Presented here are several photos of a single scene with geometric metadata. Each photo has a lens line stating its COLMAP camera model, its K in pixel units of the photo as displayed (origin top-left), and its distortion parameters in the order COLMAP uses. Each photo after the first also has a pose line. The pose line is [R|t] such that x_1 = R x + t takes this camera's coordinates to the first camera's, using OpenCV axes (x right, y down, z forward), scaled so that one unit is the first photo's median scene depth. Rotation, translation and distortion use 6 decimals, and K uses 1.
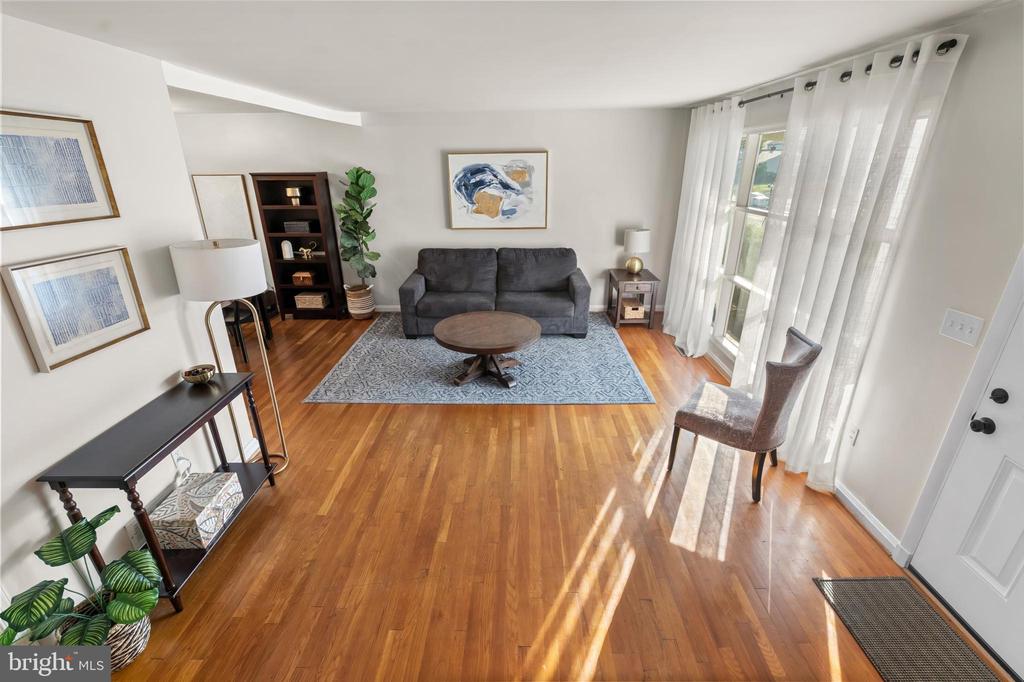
lens RADIAL K [[450.6, 0, 512.0], [0, 450.6, 341.0], [0, 0, 1]] dist [-0.000706, 0.000171]
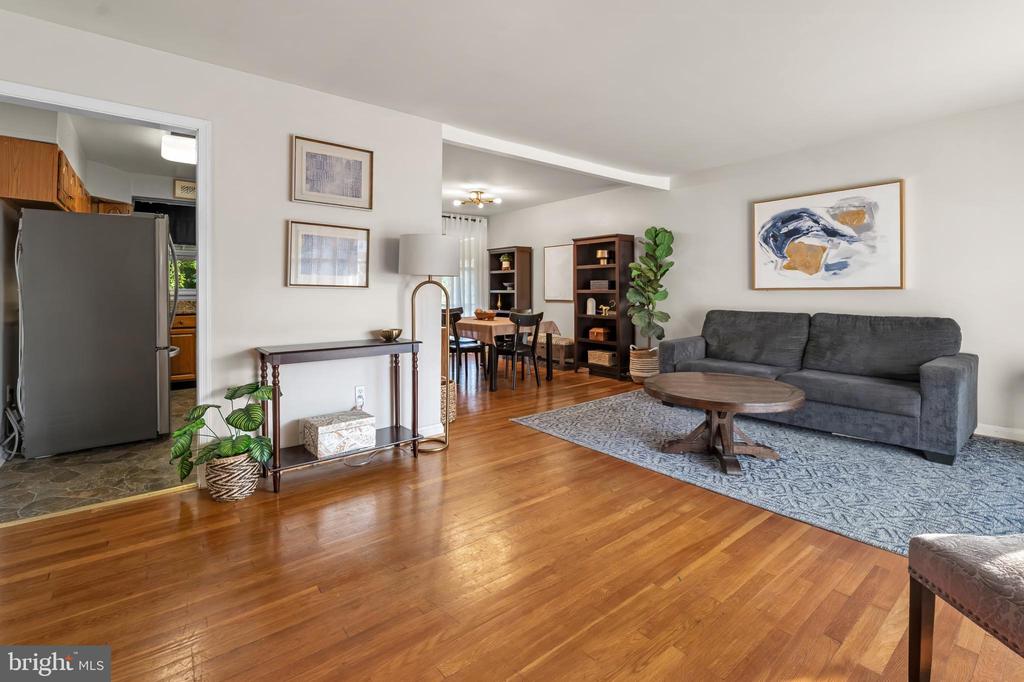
lens RADIAL K [[473.5, 0, 511.8], [0, 473.5, 292.2], [0, 0, 1]] dist [0.000301, 0.000050]
pose [[0.642778, 0.008752, -0.766003, 0.247346], [-0.288340, 0.929162, -0.231339, 0.081773], [0.709716, 0.369569, 0.599768, 0.190123]]
